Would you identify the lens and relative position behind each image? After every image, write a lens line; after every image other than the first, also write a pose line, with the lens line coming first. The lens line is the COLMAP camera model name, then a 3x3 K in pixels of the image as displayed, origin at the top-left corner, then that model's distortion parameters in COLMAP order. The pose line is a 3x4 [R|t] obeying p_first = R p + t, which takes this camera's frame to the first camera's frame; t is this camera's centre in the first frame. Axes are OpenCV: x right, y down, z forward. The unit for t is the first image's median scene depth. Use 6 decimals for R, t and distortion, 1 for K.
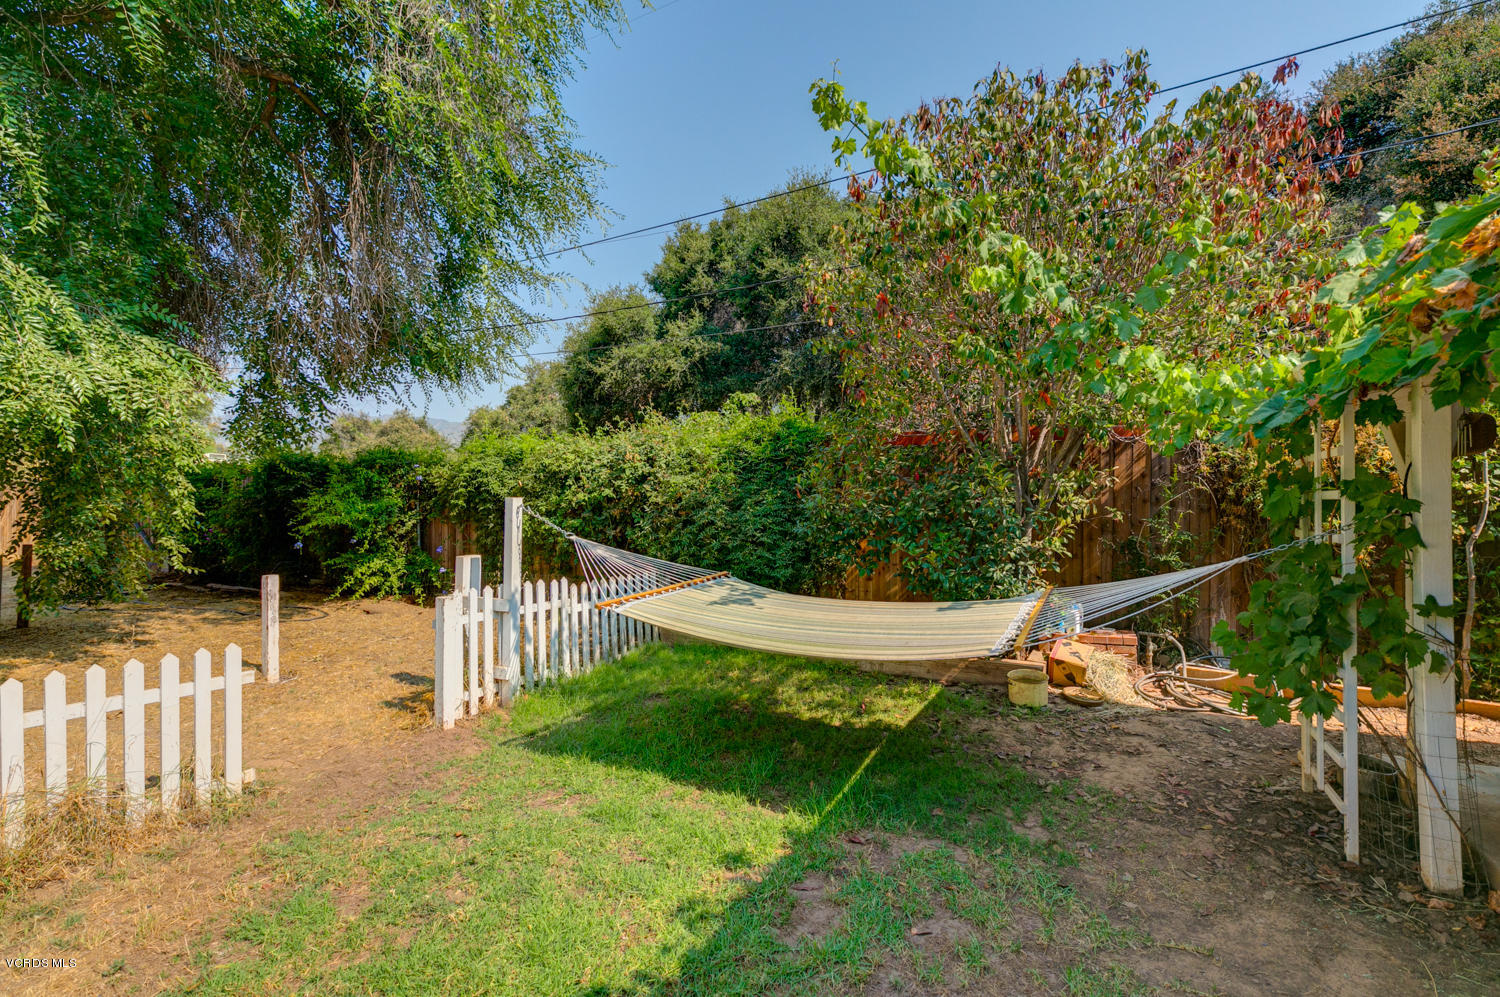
lens RADIAL K [[661.5, 0, 756.0], [0, 661.5, 506.0], [0, 0, 1]] dist [0.012821, -0.000668]
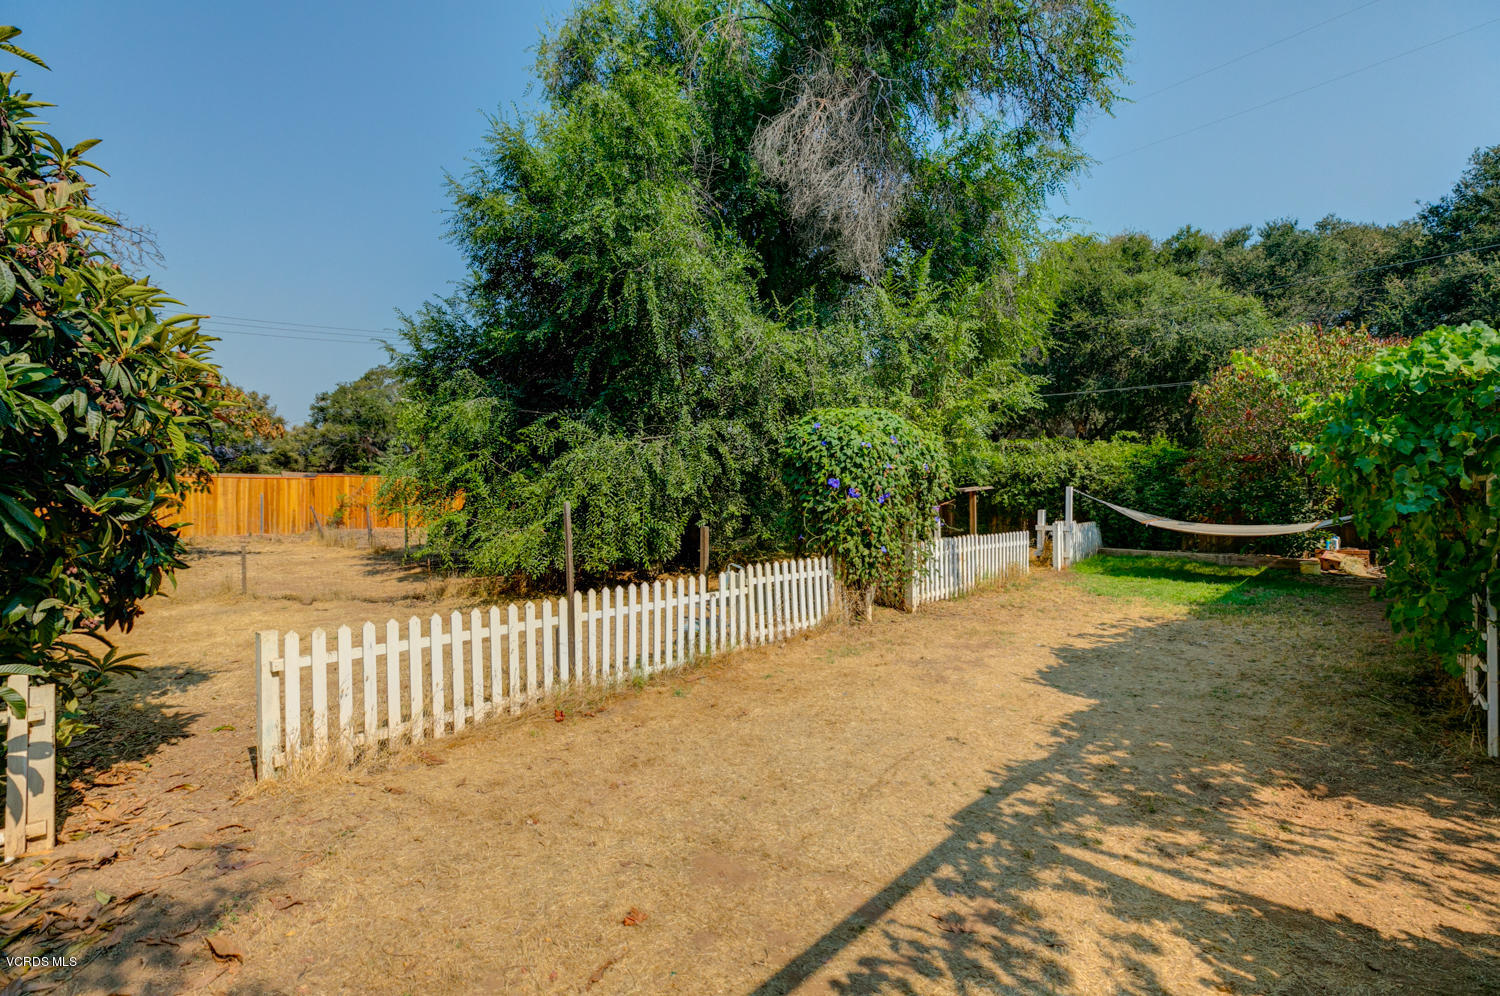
lens RADIAL K [[661.5, 0, 756.0], [0, 661.5, 505.5], [0, 0, 1]] dist [0.012821, -0.000668]
pose [[0.964247, 0.005008, -0.264959, -0.742096], [0.001026, 0.999743, 0.022629, -0.001753], [0.265004, -0.022092, 0.963994, -1.549390]]
